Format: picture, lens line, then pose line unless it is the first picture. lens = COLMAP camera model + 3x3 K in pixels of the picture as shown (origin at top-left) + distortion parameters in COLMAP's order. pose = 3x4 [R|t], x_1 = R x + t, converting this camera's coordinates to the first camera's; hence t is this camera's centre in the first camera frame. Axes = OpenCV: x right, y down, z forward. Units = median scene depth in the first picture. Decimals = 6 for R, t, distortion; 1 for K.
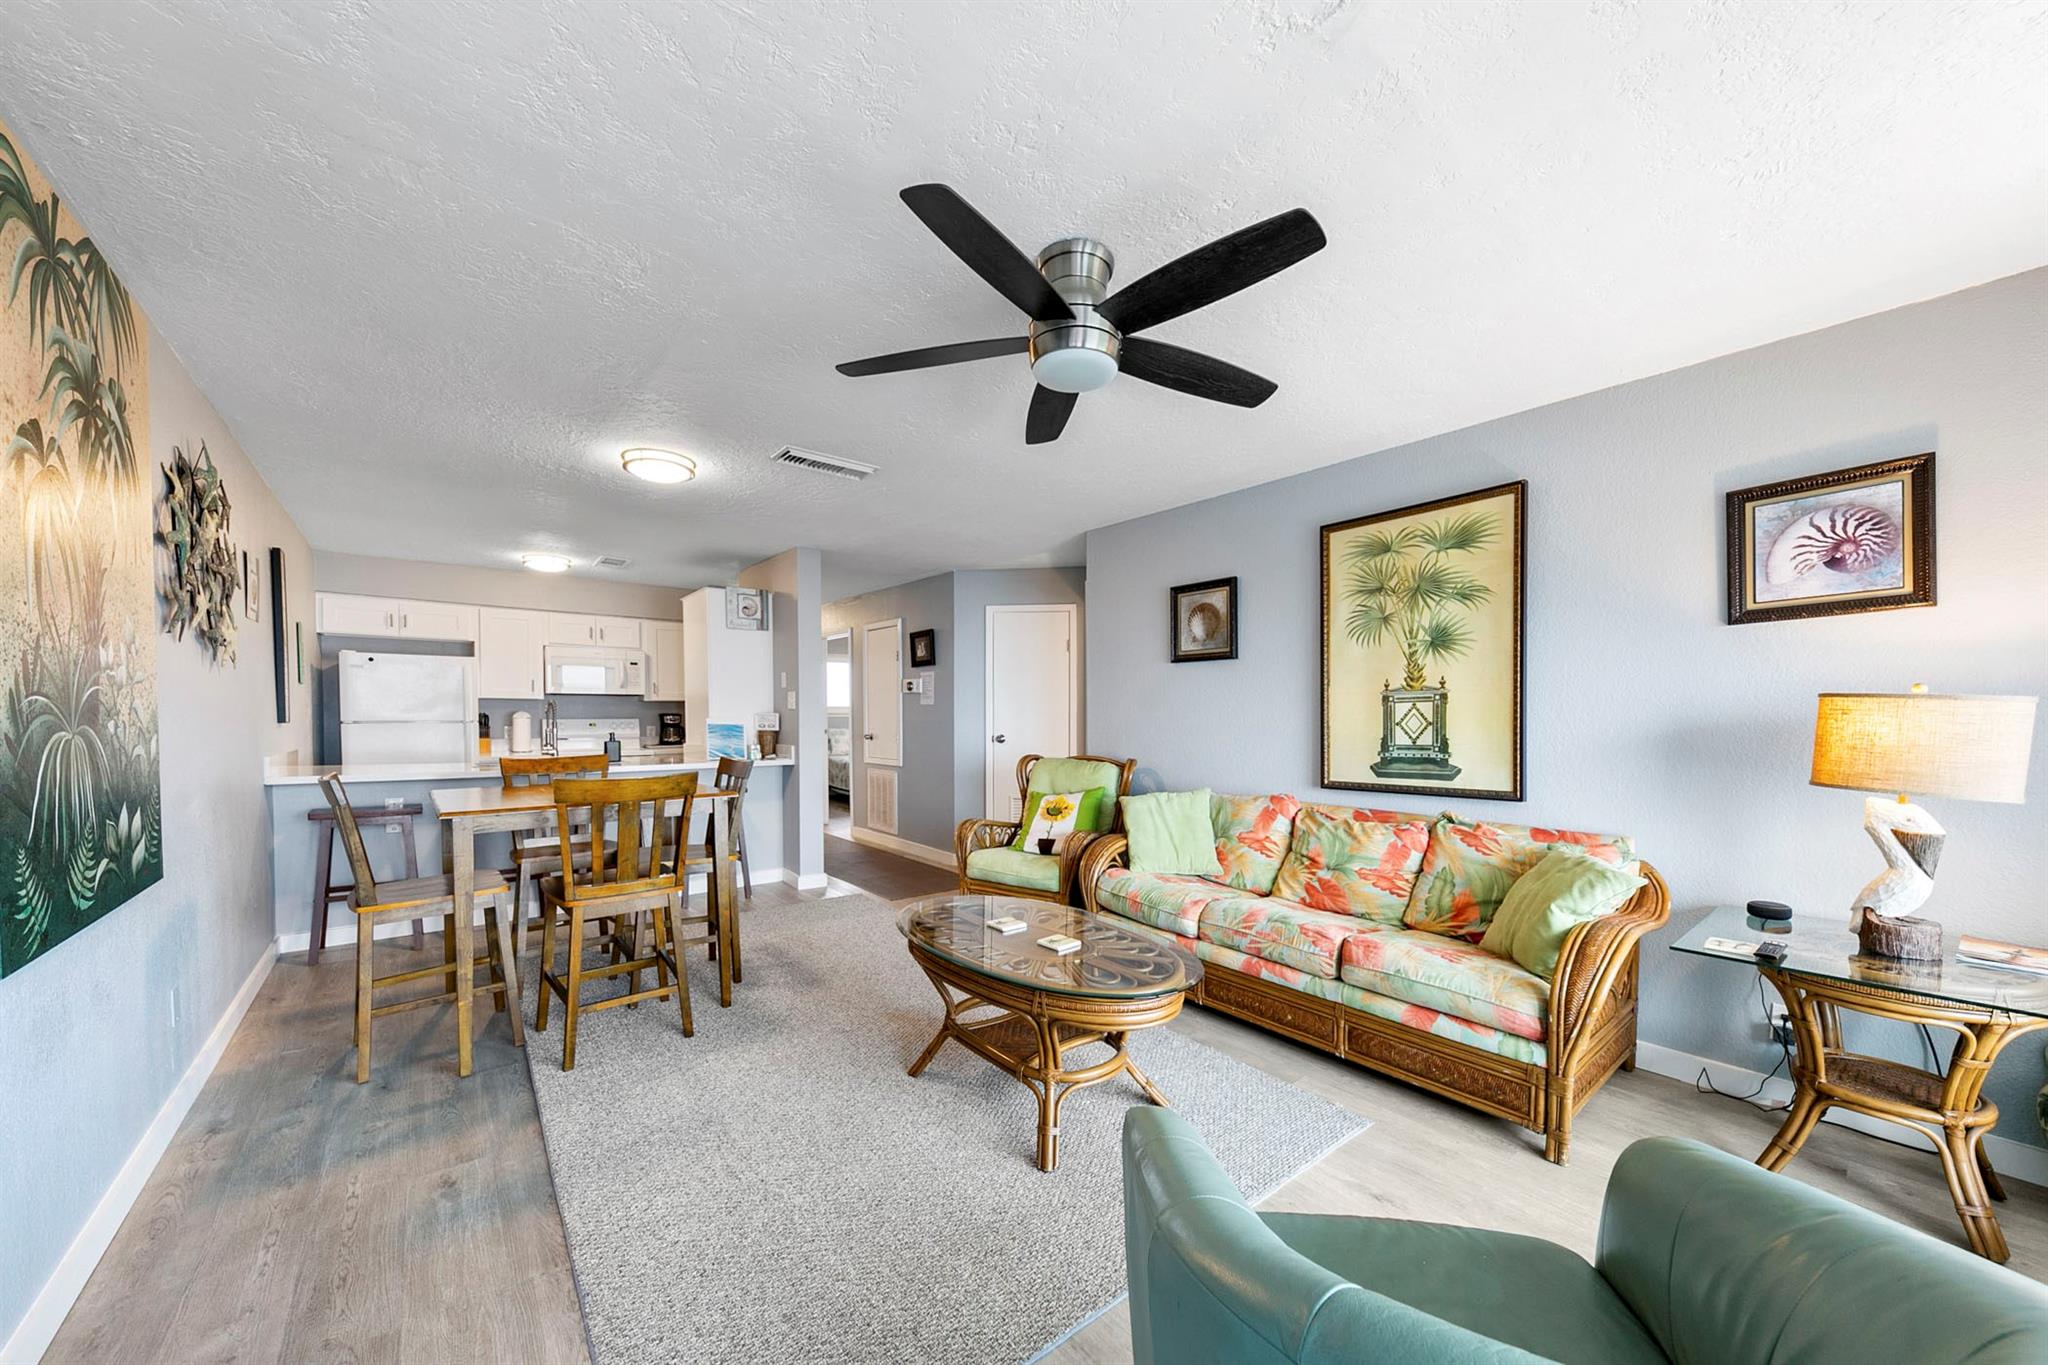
lens RADIAL K [[715.7, 0, 1009.1], [0, 715.7, 728.9], [0, 0, 1]] dist [0.003462, 0.000272]
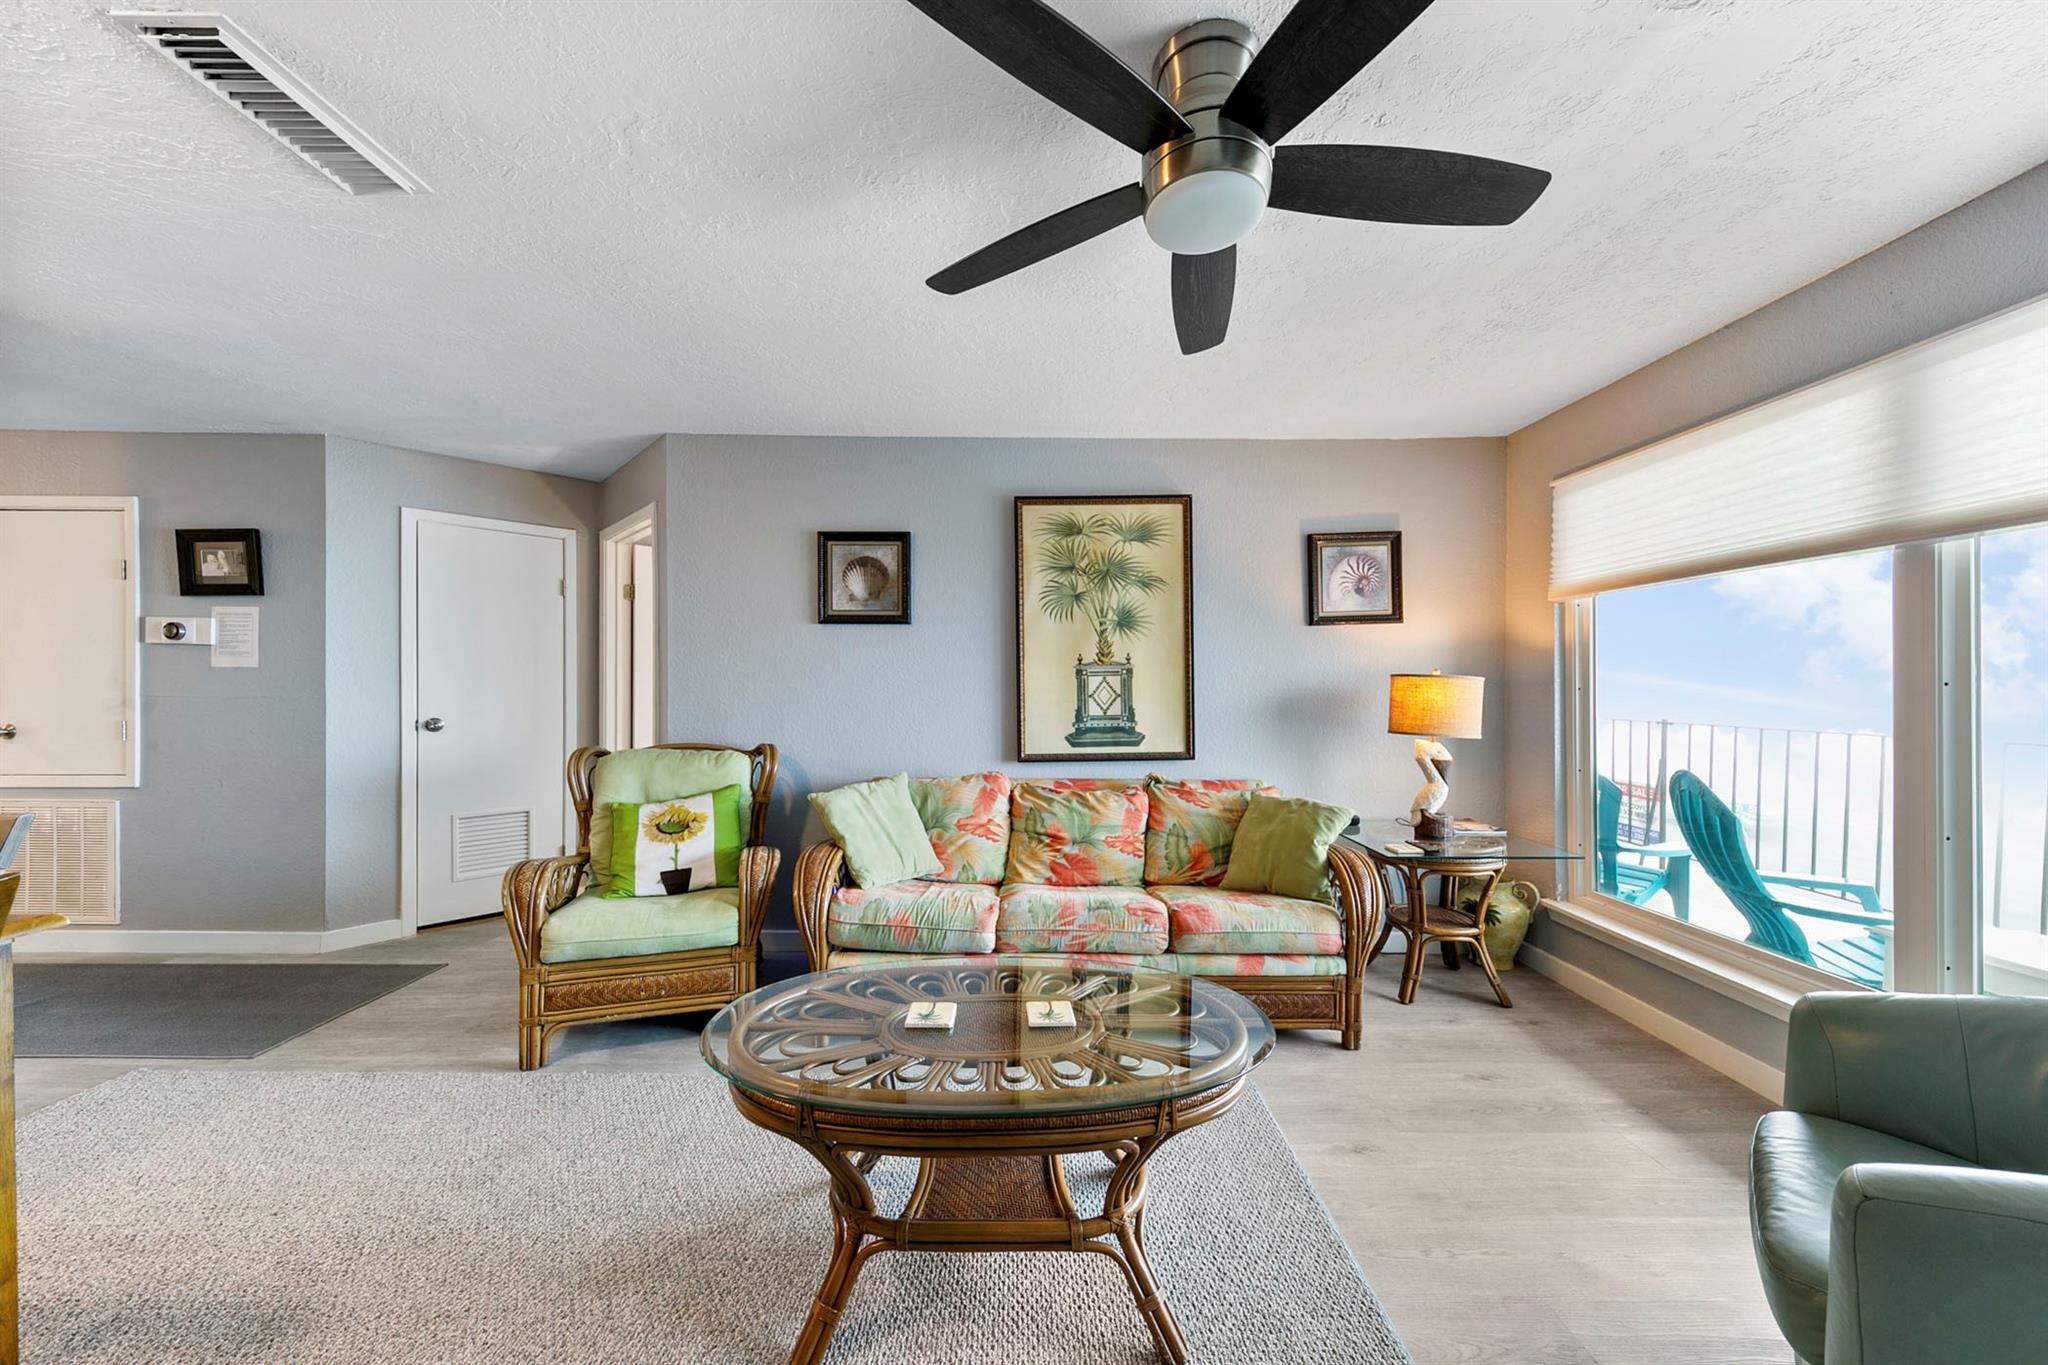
lens RADIAL K [[708.8, 0, 1031.7], [0, 708.8, 685.1], [0, 0, 1]] dist [0.005807, -0.001647]
pose [[0.622018, 0.003818, 0.782994, -0.282075], [0.013368, 0.999791, -0.015494, -0.006529], [-0.782889, 0.020105, 0.621836, 0.338825]]
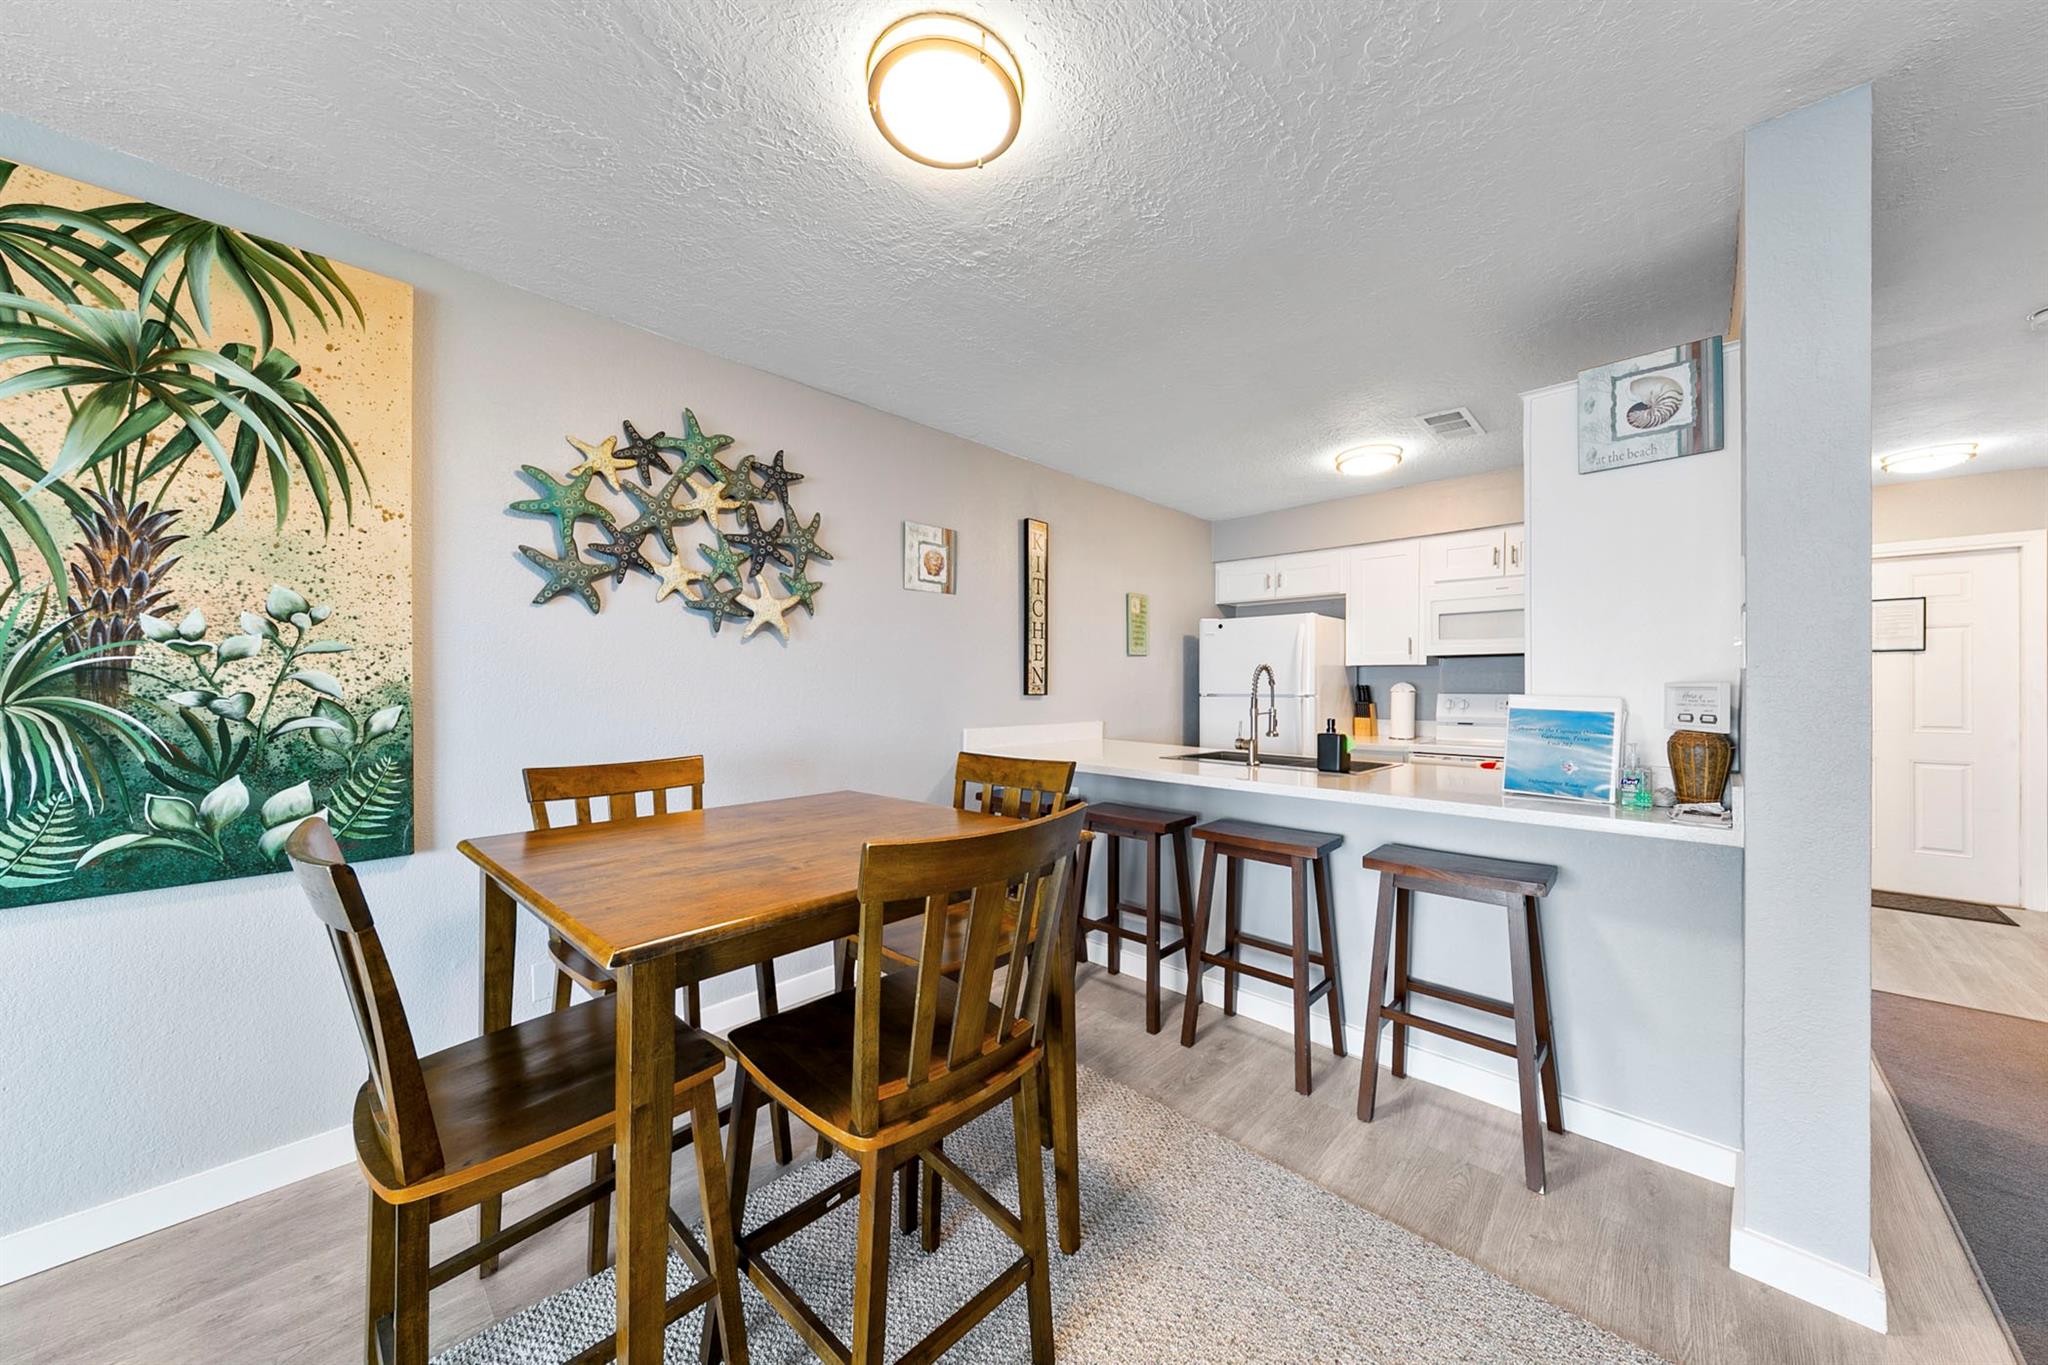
lens RADIAL K [[708.8, 0, 1023.7], [0, 708.8, 684.0], [0, 0, 1]] dist [0.005807, -0.001647]
pose [[0.120812, -0.007351, -0.992648, -0.053398], [-0.017023, 0.999810, -0.009476, -0.017150], [0.992529, 0.018043, 0.120664, 0.898919]]
